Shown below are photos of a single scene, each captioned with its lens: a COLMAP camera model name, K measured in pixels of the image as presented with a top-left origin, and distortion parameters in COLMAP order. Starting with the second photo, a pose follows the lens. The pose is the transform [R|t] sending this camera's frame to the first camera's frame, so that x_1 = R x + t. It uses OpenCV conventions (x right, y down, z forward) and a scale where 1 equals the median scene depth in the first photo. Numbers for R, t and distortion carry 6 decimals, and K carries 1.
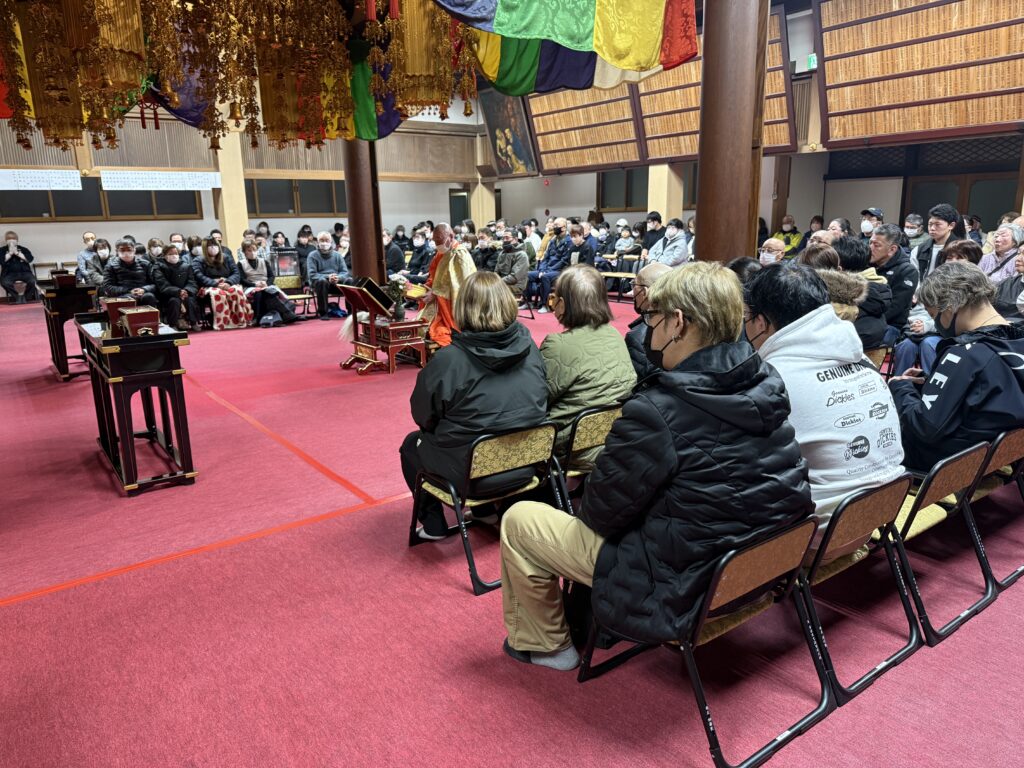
lens RADIAL K [[730.0, 0, 512.0], [0, 730.0, 384.0], [0, 0, 1]] dist [0.000398, -0.009746]
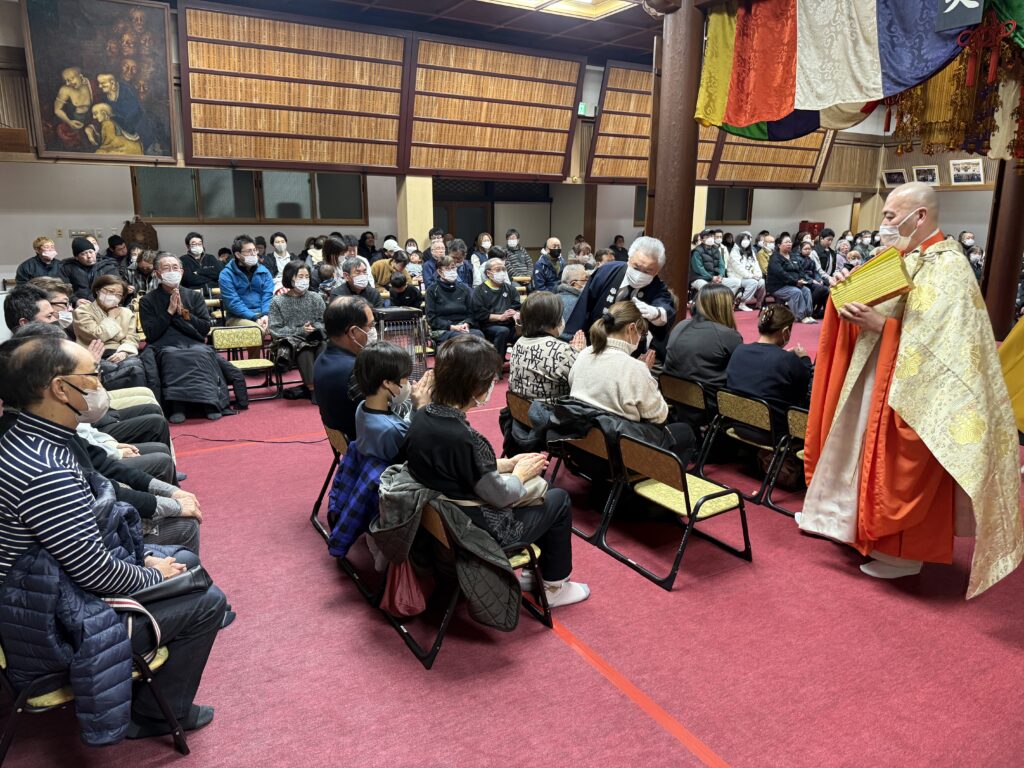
lens RADIAL K [[730.0, 0, 512.0], [0, 730.0, 384.0], [0, 0, 1]] dist [0.000398, -0.009746]
pose [[0.128790, -0.172347, 0.976581, -0.625011], [0.220518, 0.965103, 0.141240, -0.146413], [-0.966843, 0.197164, 0.162301, 0.737662]]
